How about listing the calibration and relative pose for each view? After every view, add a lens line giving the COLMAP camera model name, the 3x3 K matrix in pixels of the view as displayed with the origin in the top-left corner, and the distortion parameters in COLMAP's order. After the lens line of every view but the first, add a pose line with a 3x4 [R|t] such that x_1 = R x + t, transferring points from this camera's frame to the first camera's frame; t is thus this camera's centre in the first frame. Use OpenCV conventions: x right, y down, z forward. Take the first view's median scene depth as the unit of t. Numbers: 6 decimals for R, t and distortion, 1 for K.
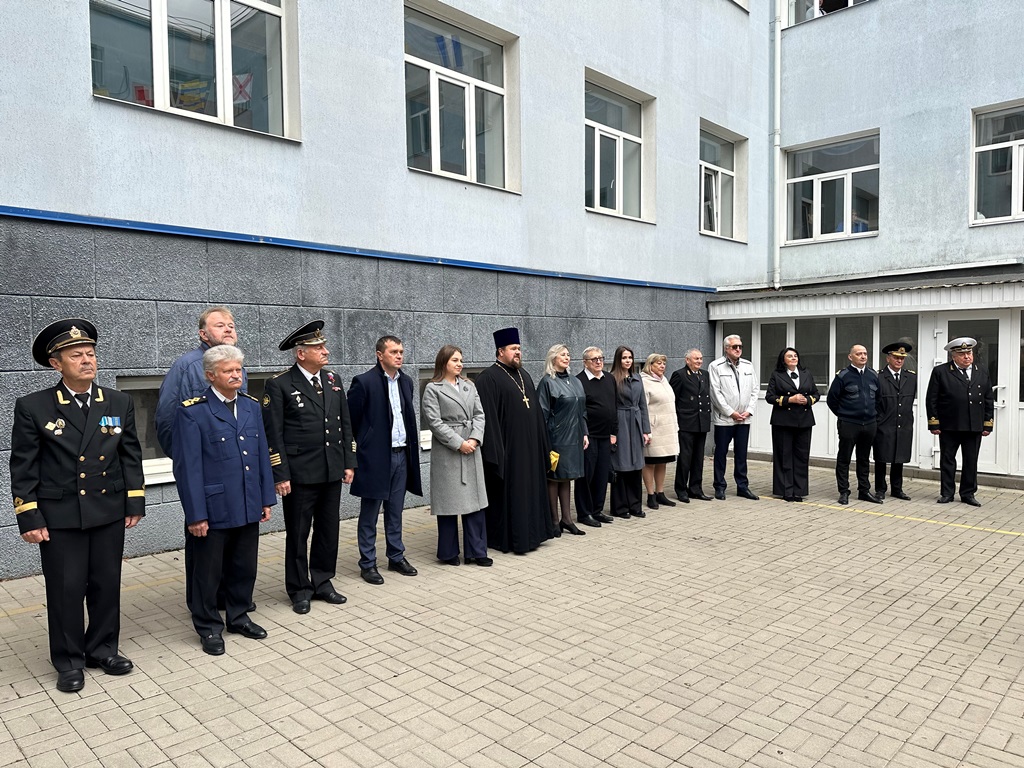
lens RADIAL K [[703.6, 0, 512.0], [0, 703.6, 384.0], [0, 0, 1]] dist [0.110427, -0.143189]
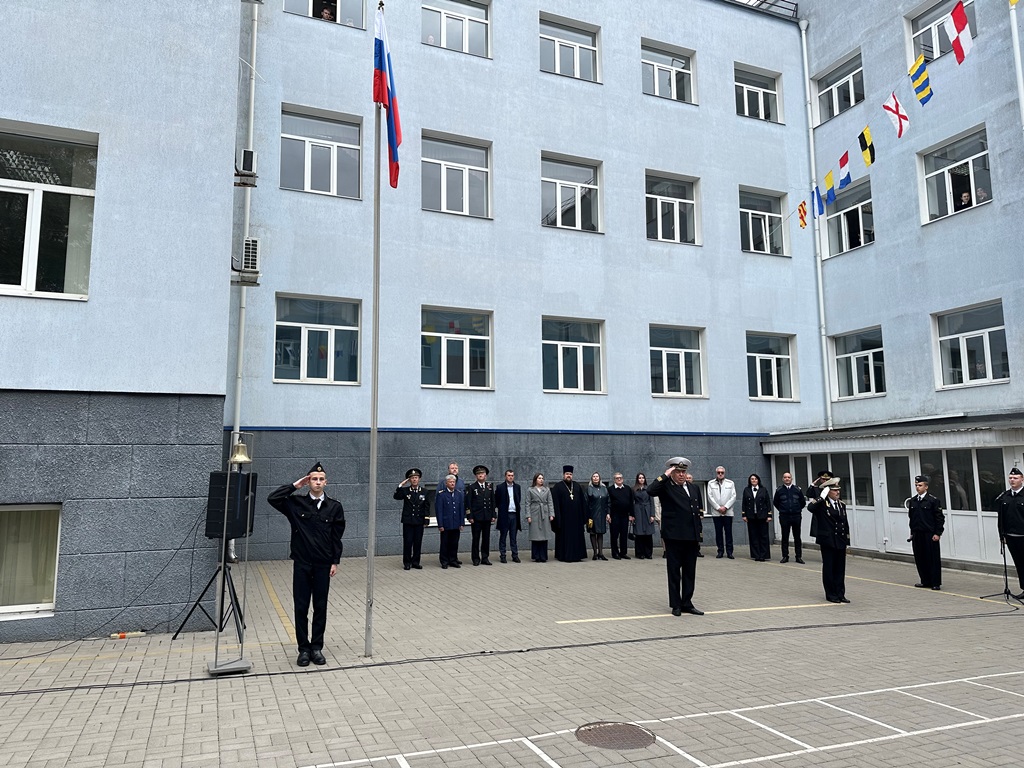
lens RADIAL K [[703.6, 0, 512.0], [0, 703.6, 384.0], [0, 0, 1]] dist [0.110427, -0.143189]
pose [[0.918338, -0.047365, -0.392953, 0.628311], [-0.017053, 0.987157, -0.158840, 0.025178], [0.395430, 0.152570, 0.905736, -1.036574]]
